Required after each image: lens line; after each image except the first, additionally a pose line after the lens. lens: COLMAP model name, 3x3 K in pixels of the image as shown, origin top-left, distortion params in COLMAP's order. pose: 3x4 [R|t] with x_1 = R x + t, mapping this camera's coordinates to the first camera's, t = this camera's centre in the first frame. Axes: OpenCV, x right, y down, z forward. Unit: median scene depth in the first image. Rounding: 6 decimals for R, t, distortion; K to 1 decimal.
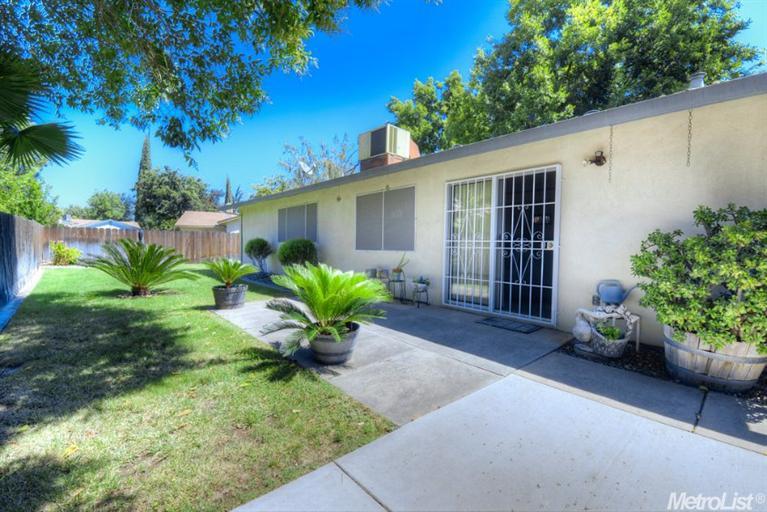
lens RADIAL K [[329.3, 0, 381.2], [0, 329.3, 258.1], [0, 0, 1]] dist [-0.000410, -0.010612]
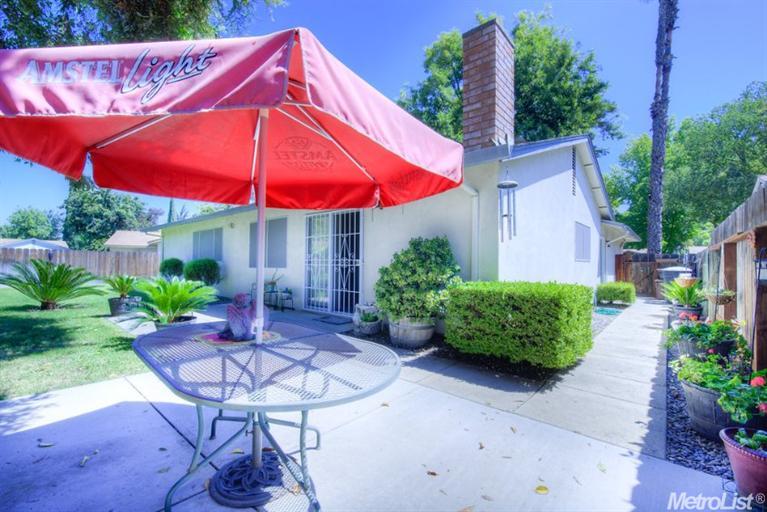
lens RADIAL K [[329.3, 0, 381.2], [0, 329.3, 258.1], [0, 0, 1]] dist [-0.000410, -0.010612]
pose [[0.991895, -0.003078, 0.127024, 0.207120], [0.010528, 0.998260, -0.058019, 0.012274], [-0.126624, 0.058886, 0.990201, -0.208253]]
